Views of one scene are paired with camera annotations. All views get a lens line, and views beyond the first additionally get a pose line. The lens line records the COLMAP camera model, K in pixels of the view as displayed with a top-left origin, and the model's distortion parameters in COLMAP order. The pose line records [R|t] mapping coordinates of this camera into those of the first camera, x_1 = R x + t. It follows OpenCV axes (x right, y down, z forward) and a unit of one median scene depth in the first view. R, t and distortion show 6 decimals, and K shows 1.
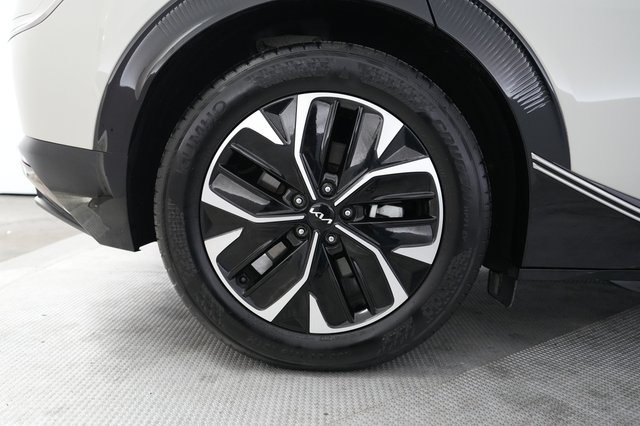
lens RADIAL K [[509.9, 0, 323.2], [0, 509.9, 213.4], [0, 0, 1]] dist [-0.054303, -0.000657]
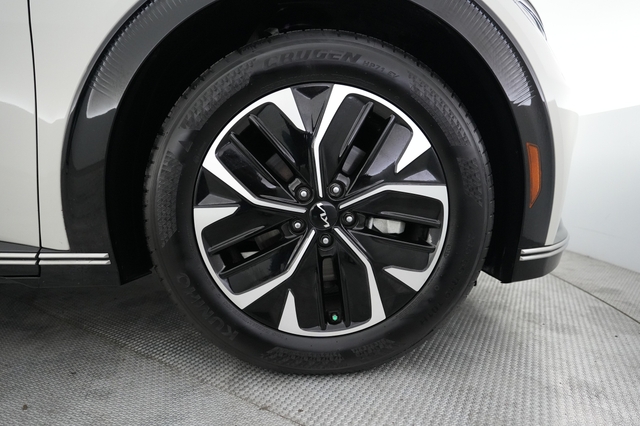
lens RADIAL K [[377.7, 0, 322.0], [0, 377.7, 214.5], [0, 0, 1]] dist [0.006198, 0.001168]
pose [[0.959749, 0.258941, 0.108777, -0.082783], [-0.260644, 0.965434, 0.001499, 0.003136], [-0.104629, -0.029791, 0.994065, 0.293391]]
